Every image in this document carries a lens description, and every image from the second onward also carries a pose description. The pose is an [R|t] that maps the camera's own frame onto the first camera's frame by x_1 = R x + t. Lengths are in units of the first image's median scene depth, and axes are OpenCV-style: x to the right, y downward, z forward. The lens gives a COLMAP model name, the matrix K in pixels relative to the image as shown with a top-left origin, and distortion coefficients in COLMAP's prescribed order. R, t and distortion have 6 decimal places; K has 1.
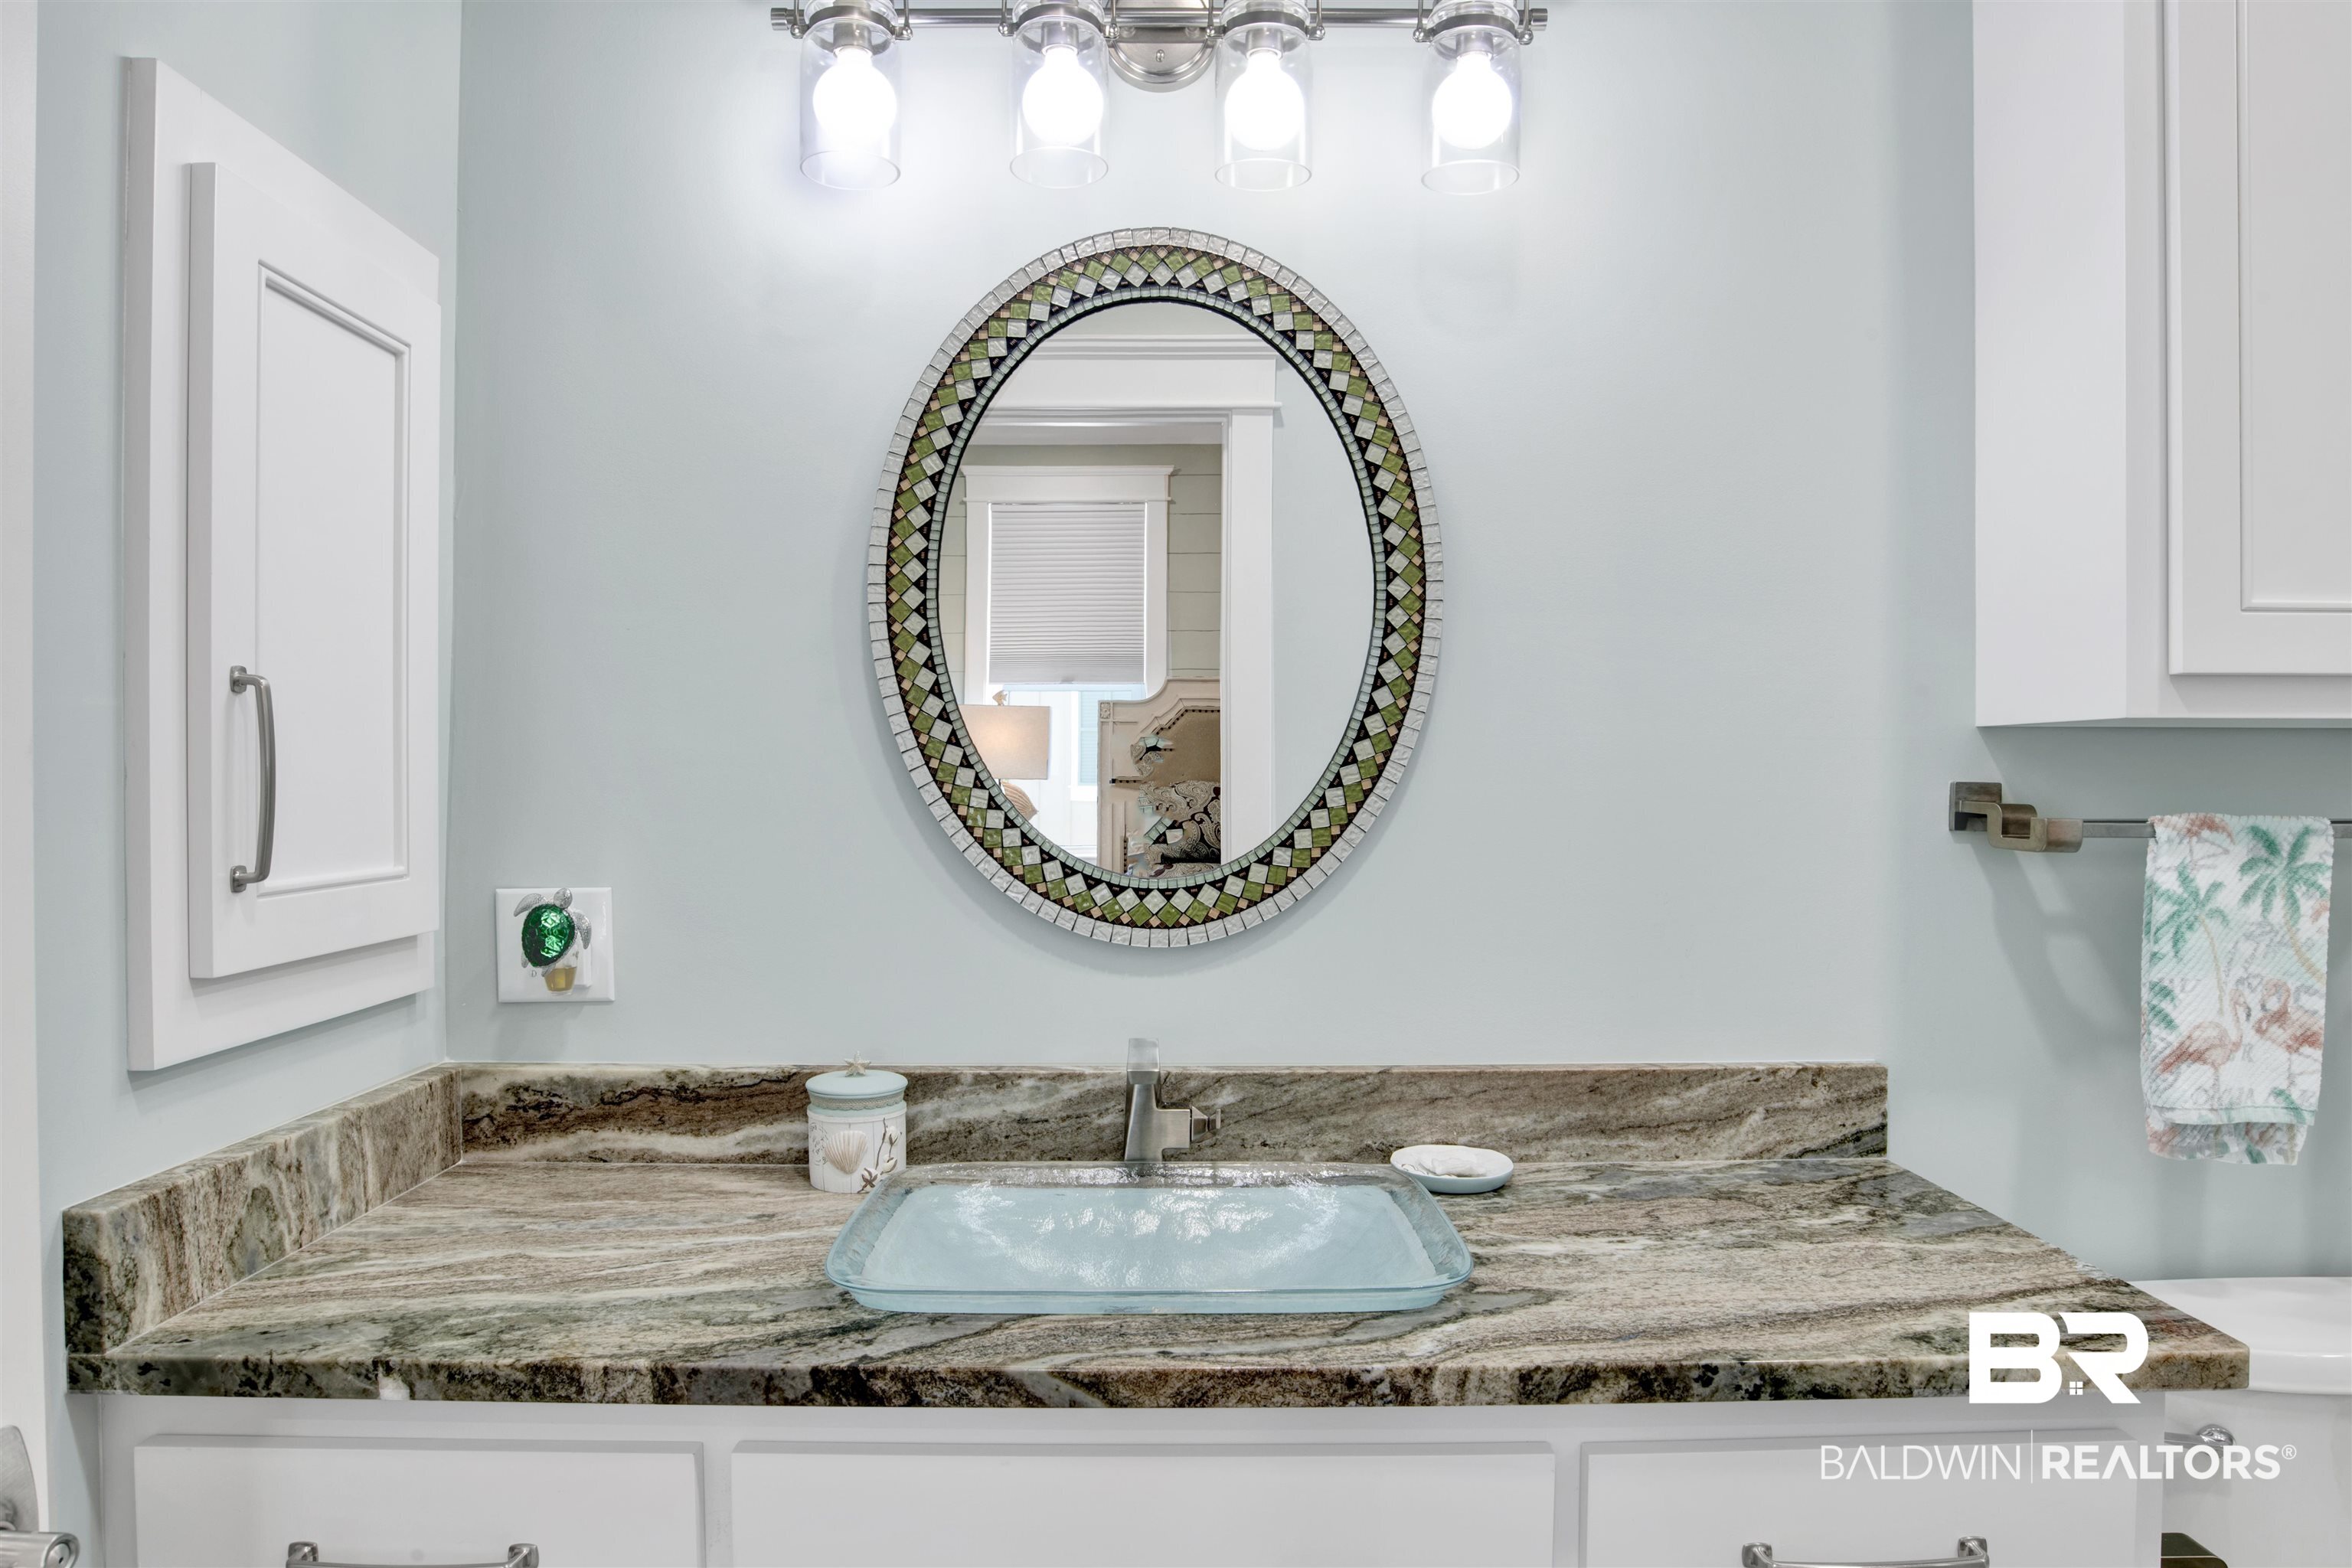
lens RADIAL K [[1488.0, 0, 1178.3], [0, 1488.0, 798.9], [0, 0, 1]] dist [-0.057199, 0.010486]
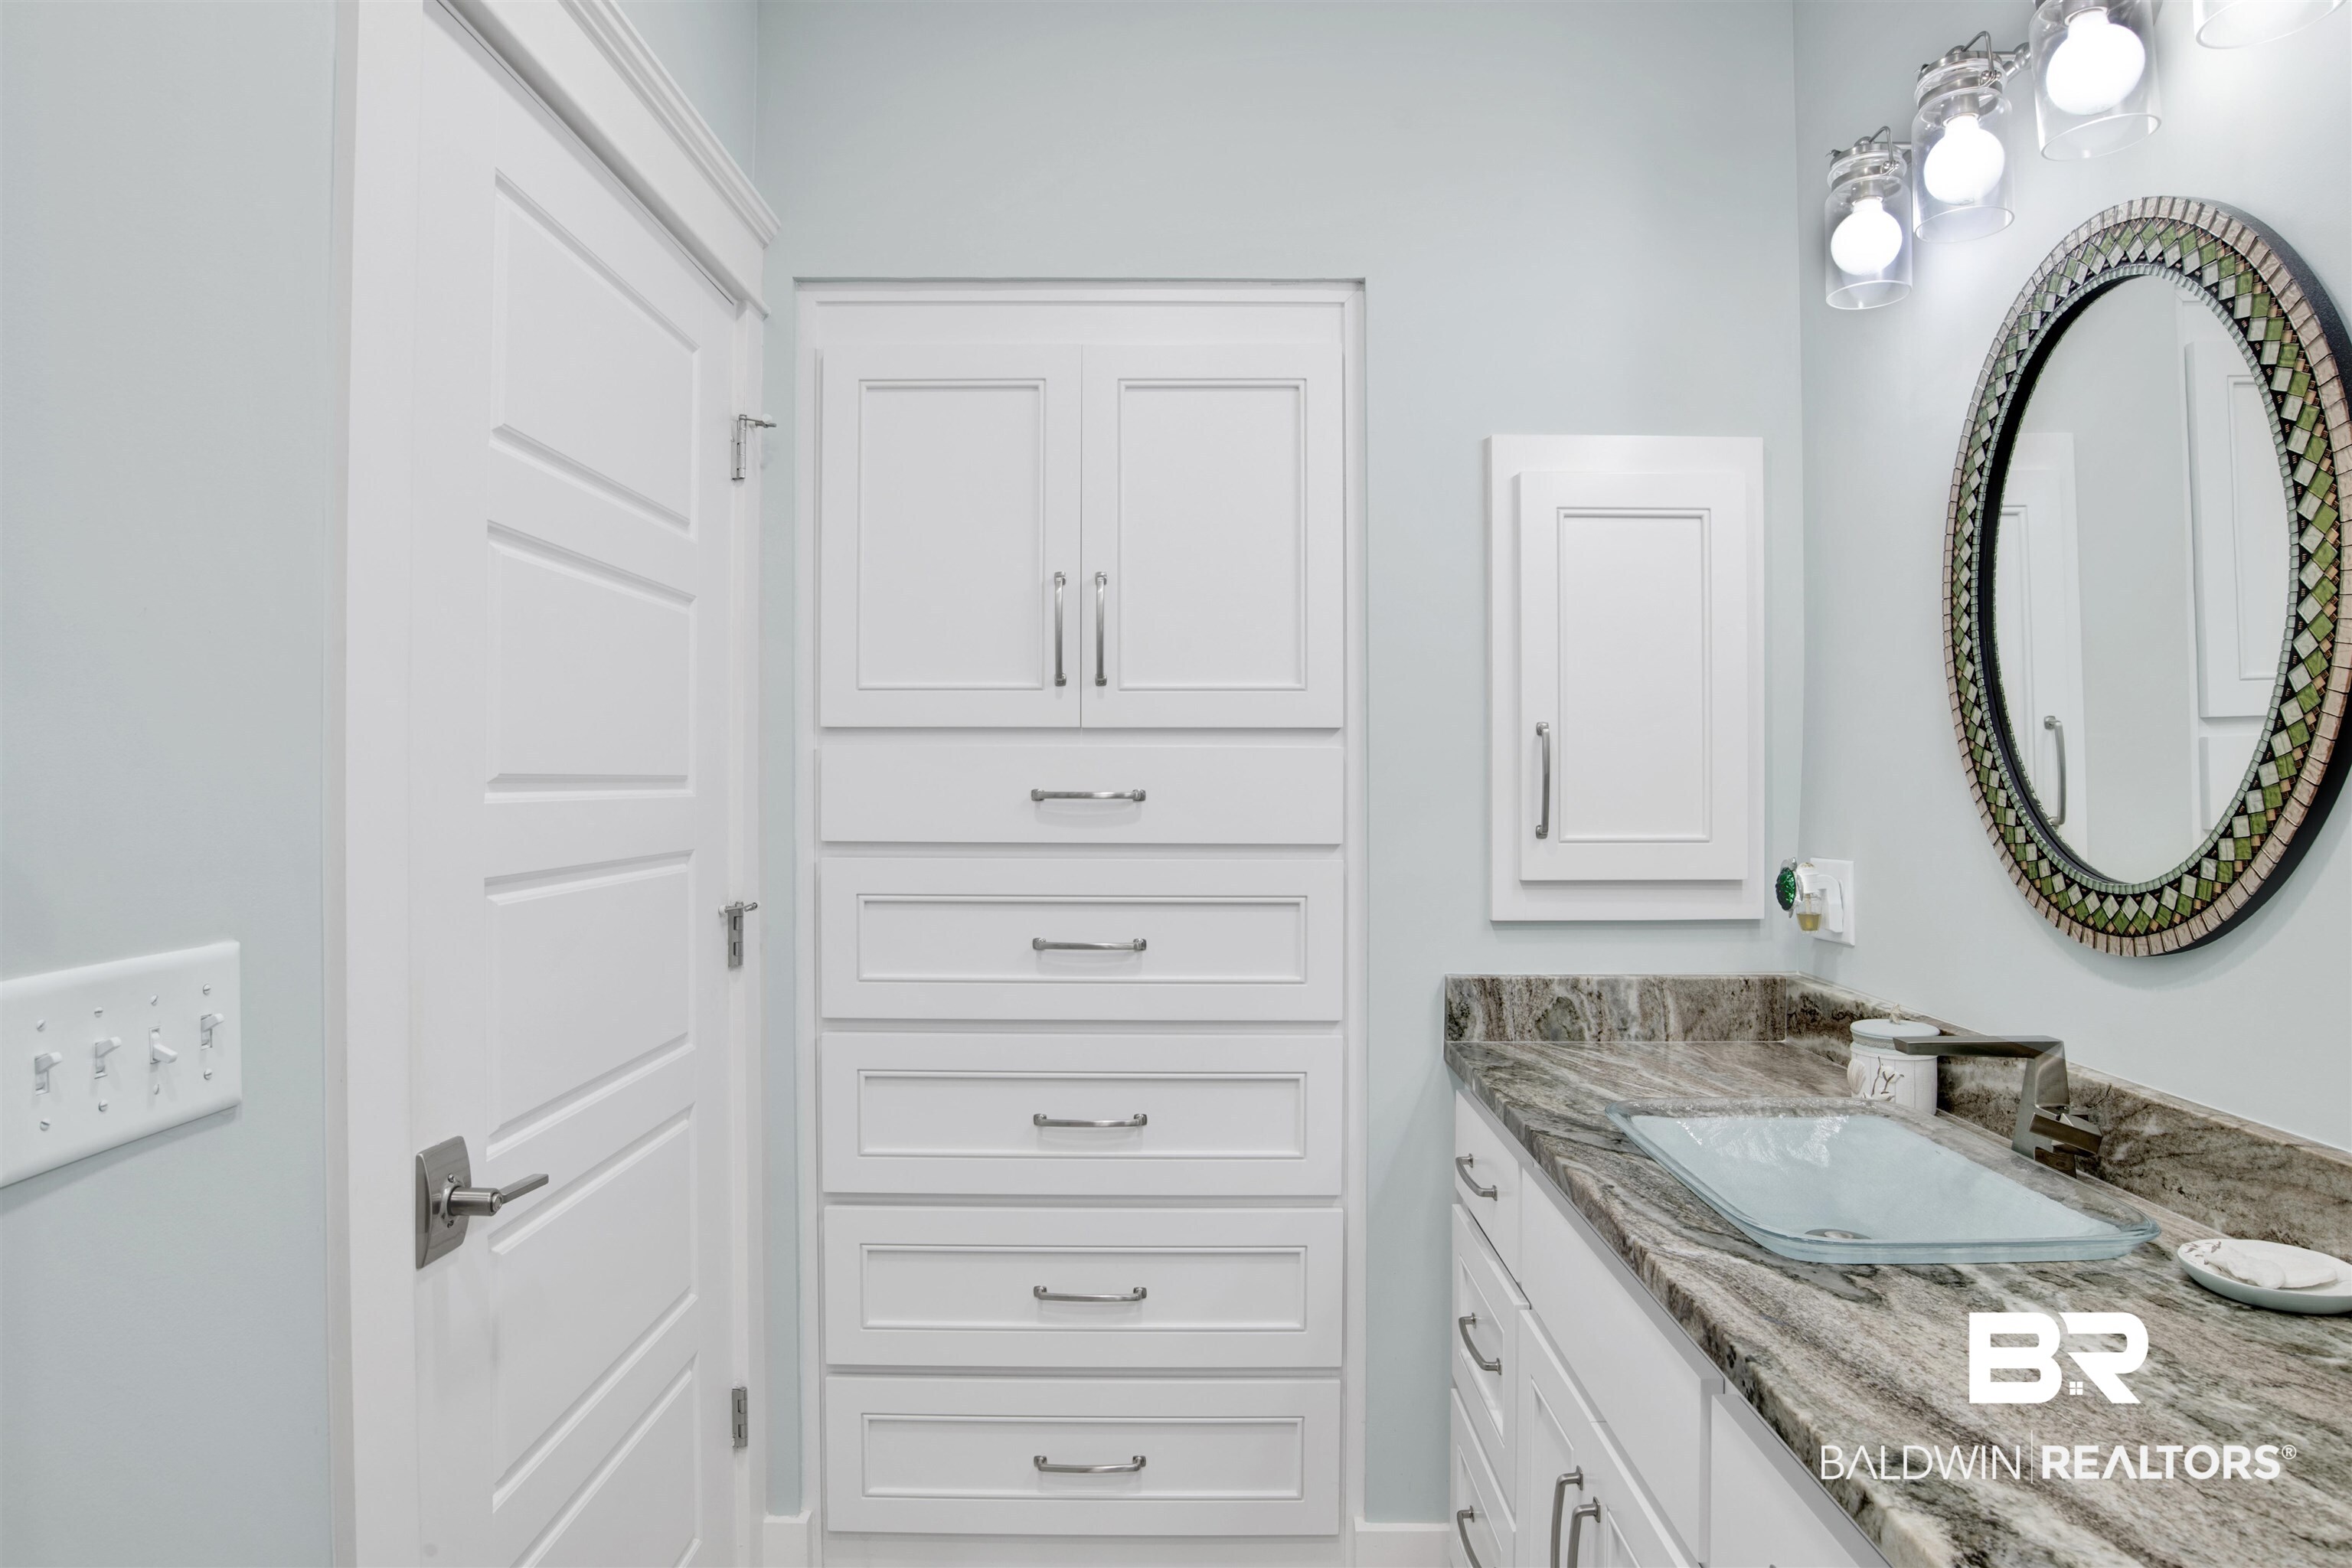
lens RADIAL K [[1331.0, 0, 1178.2], [0, 1331.0, 770.5], [0, 0, 1]] dist [-0.009215, -0.001736]
pose [[-0.014616, -0.009149, -0.999851, 0.860213], [-0.015810, 0.999835, -0.008918, -0.002495], [0.999768, 0.015678, -0.014758, 0.408239]]
